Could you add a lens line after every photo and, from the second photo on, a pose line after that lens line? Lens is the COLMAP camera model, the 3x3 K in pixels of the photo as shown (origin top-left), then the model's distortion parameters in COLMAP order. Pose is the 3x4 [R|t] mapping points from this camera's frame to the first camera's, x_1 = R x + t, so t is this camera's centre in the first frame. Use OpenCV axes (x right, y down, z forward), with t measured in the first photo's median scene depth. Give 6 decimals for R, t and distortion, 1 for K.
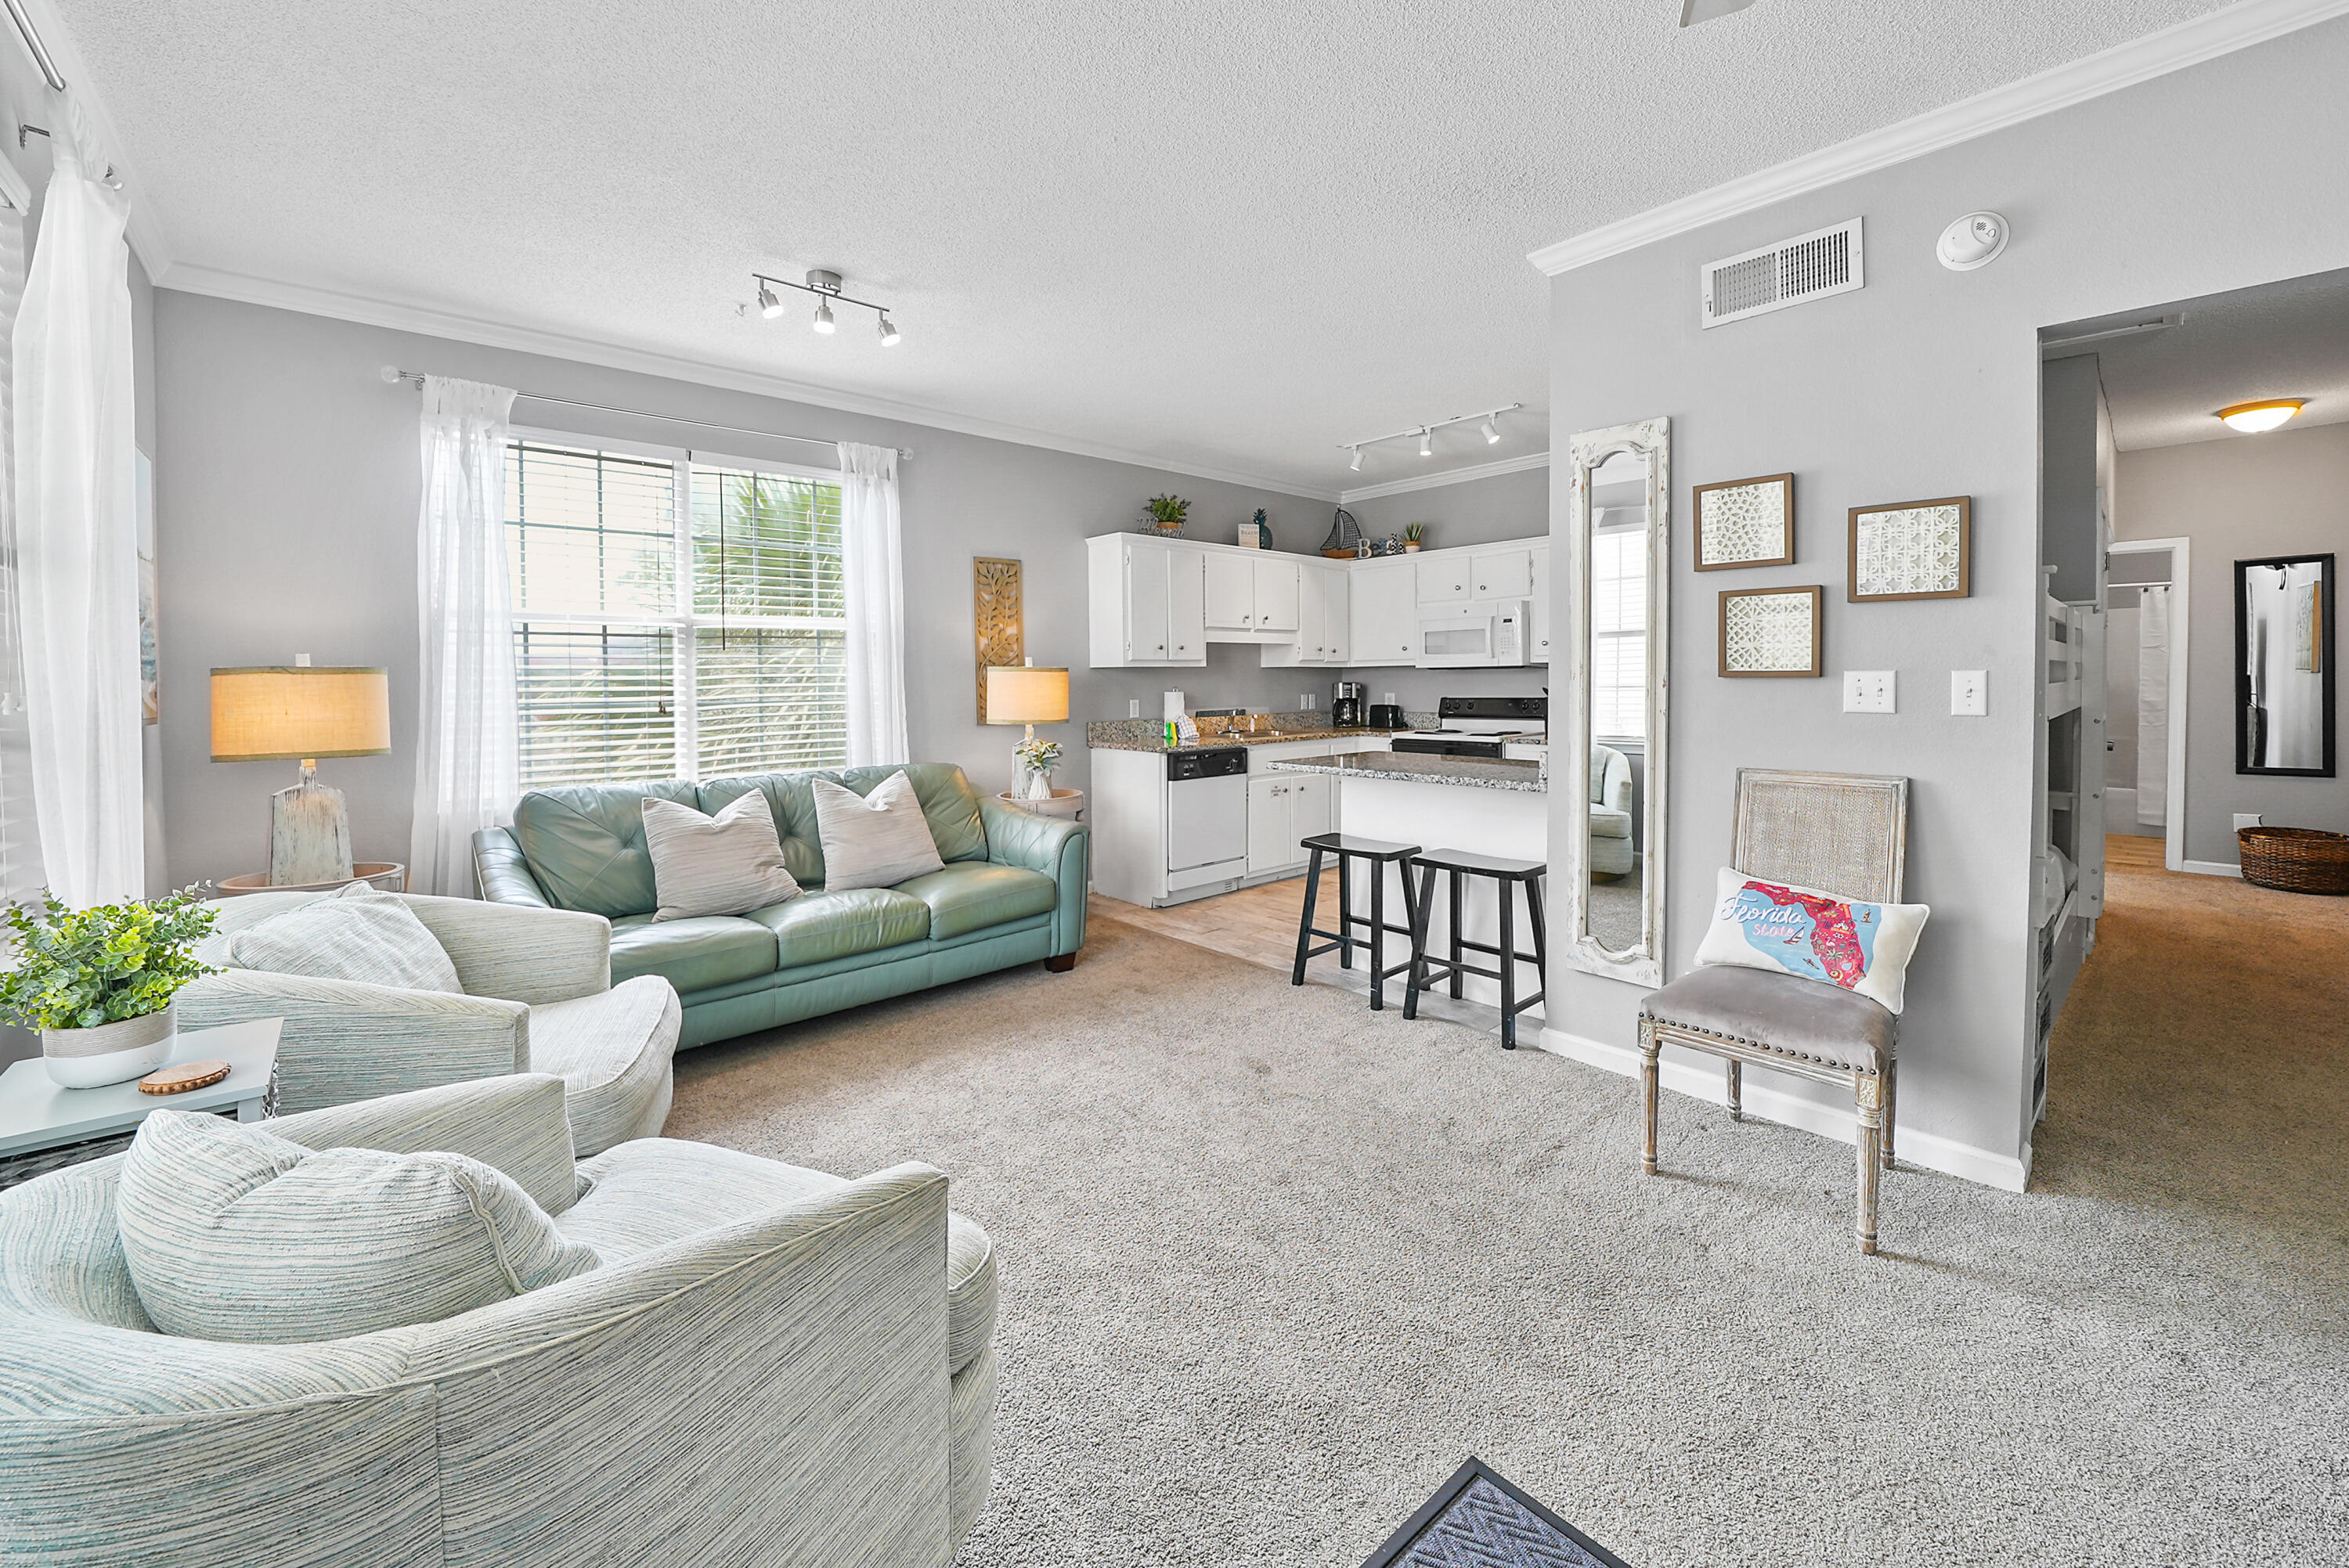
lens RADIAL K [[945.9, 0, 1169.3], [0, 945.9, 696.9], [0, 0, 1]] dist [0.000822, 0.000023]
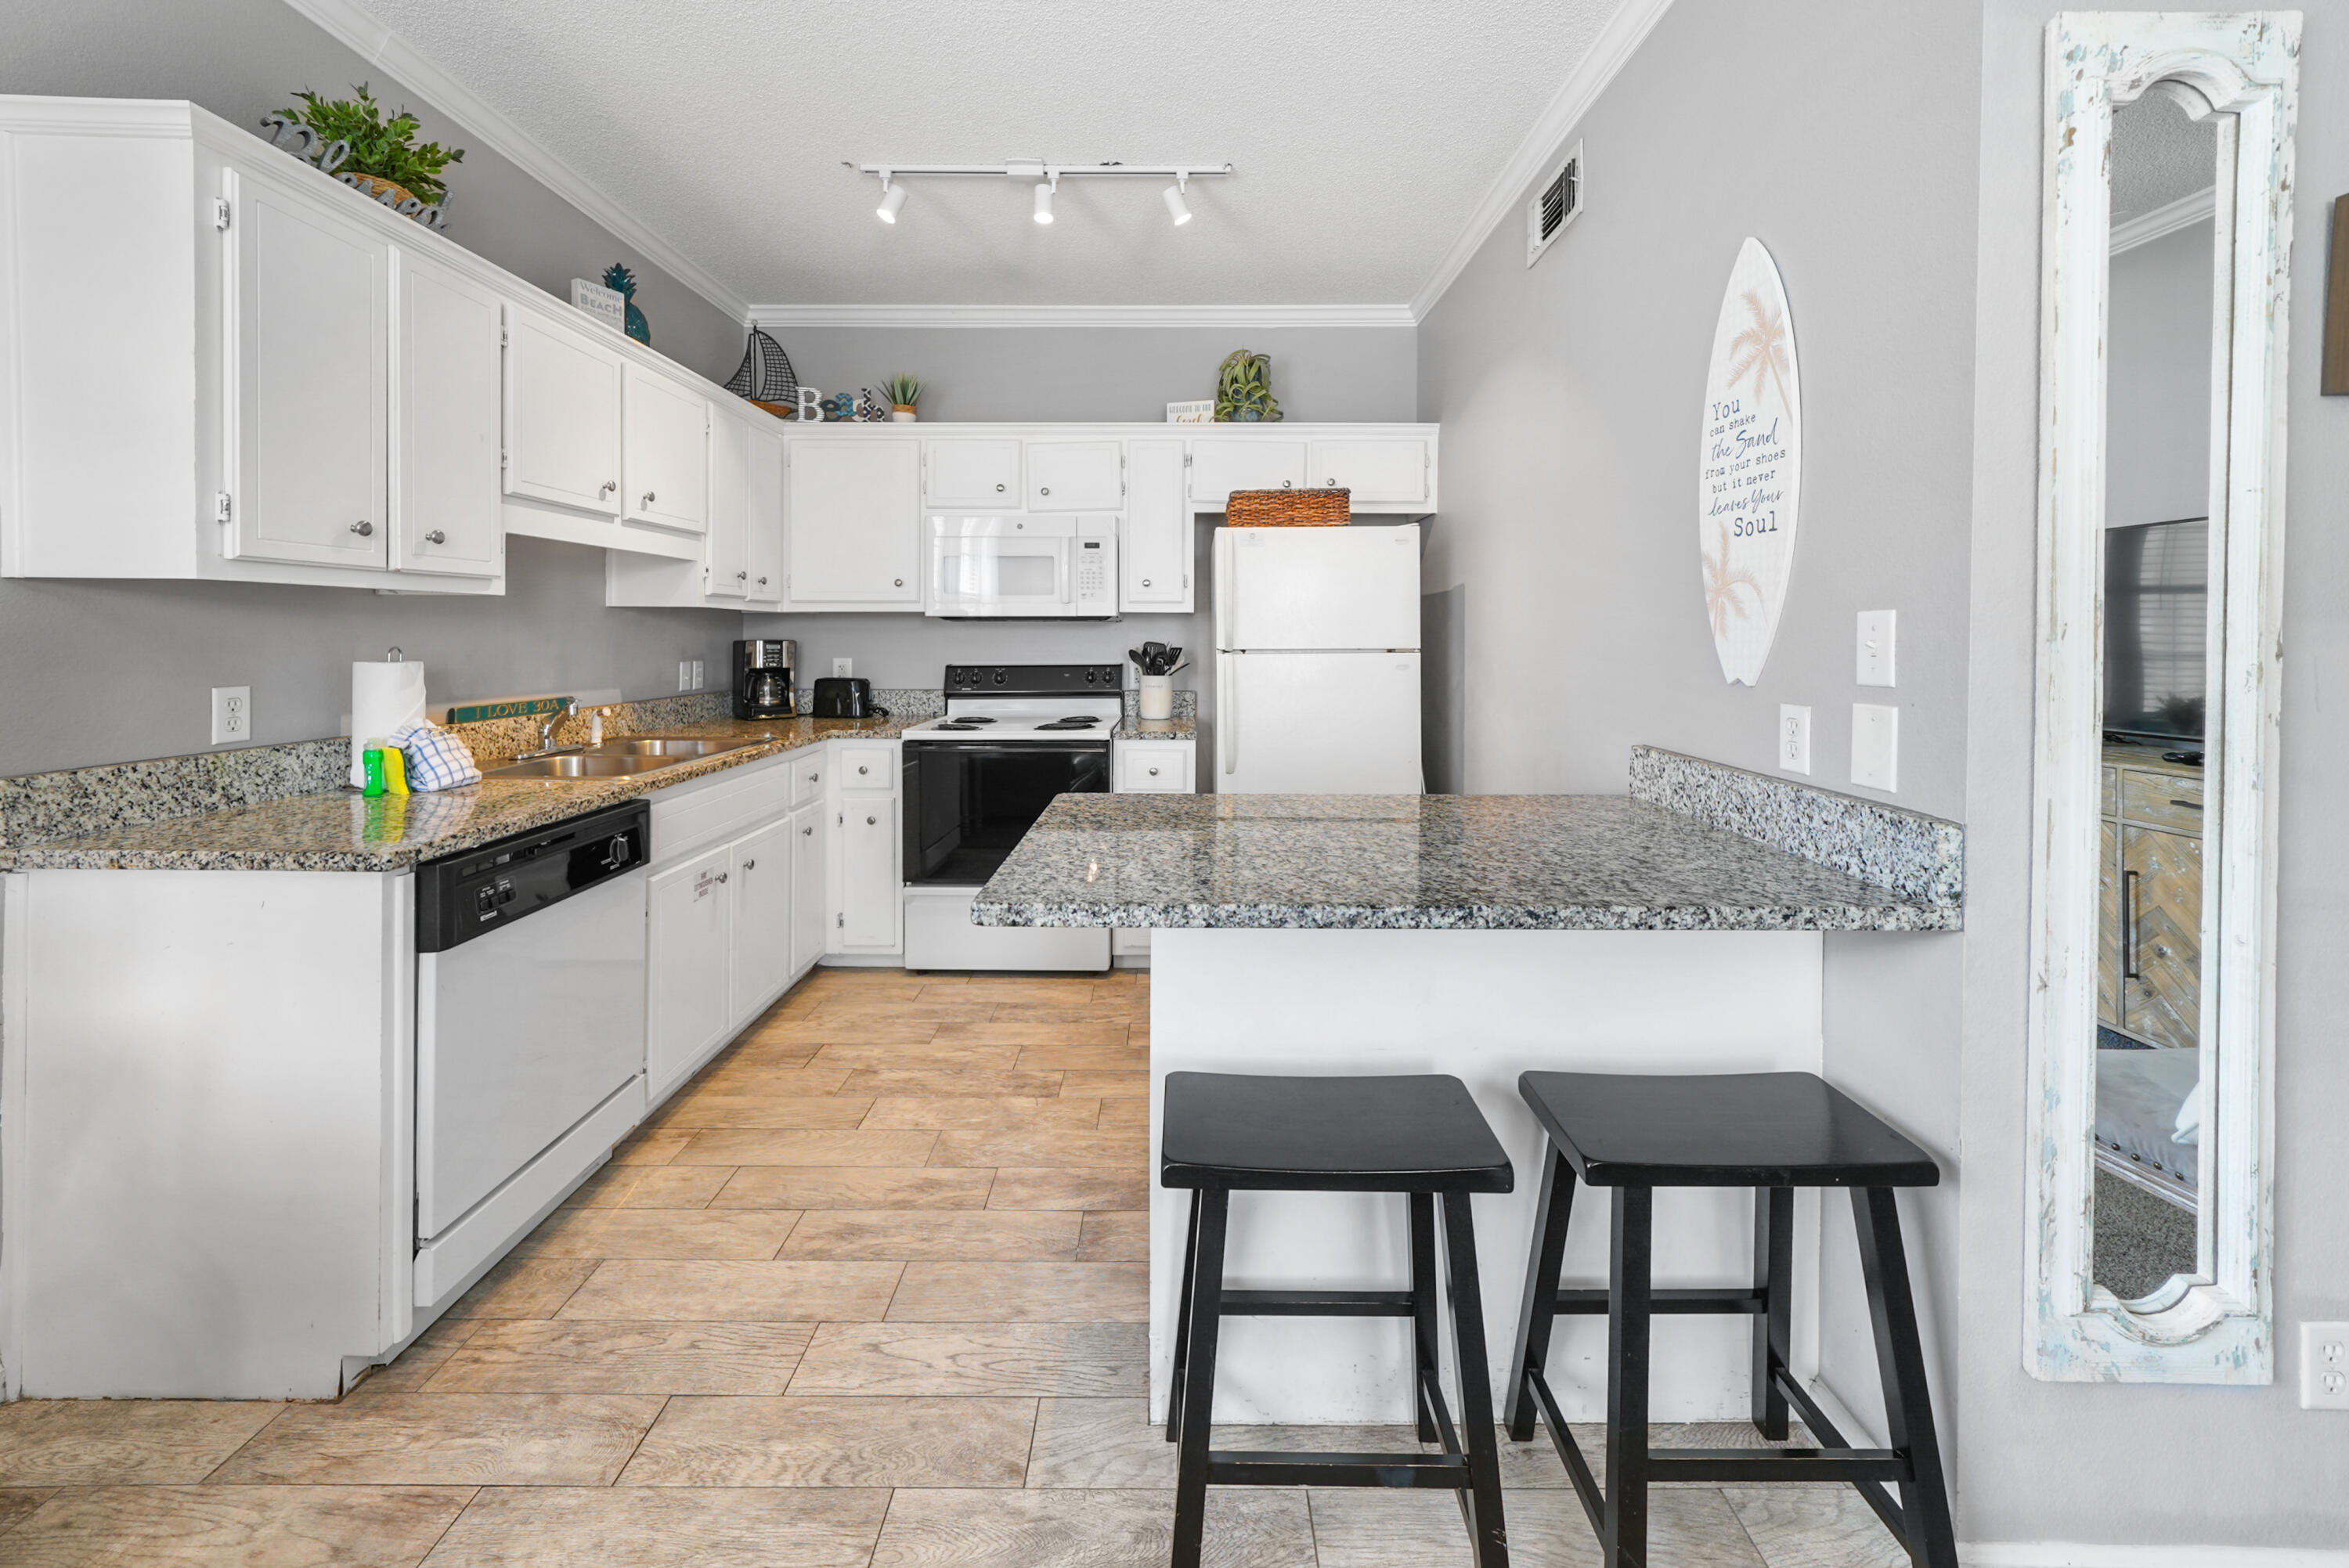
lens RADIAL K [[882.1, 0, 1178.7], [0, 882.1, 636.3], [0, 0, 1]] dist [0.000936, 0.000234]
pose [[0.669405, 0.011248, 0.742812, -0.049225], [0.002457, 0.999846, -0.017354, -0.009342], [-0.742893, 0.013441, 0.669275, 0.611205]]
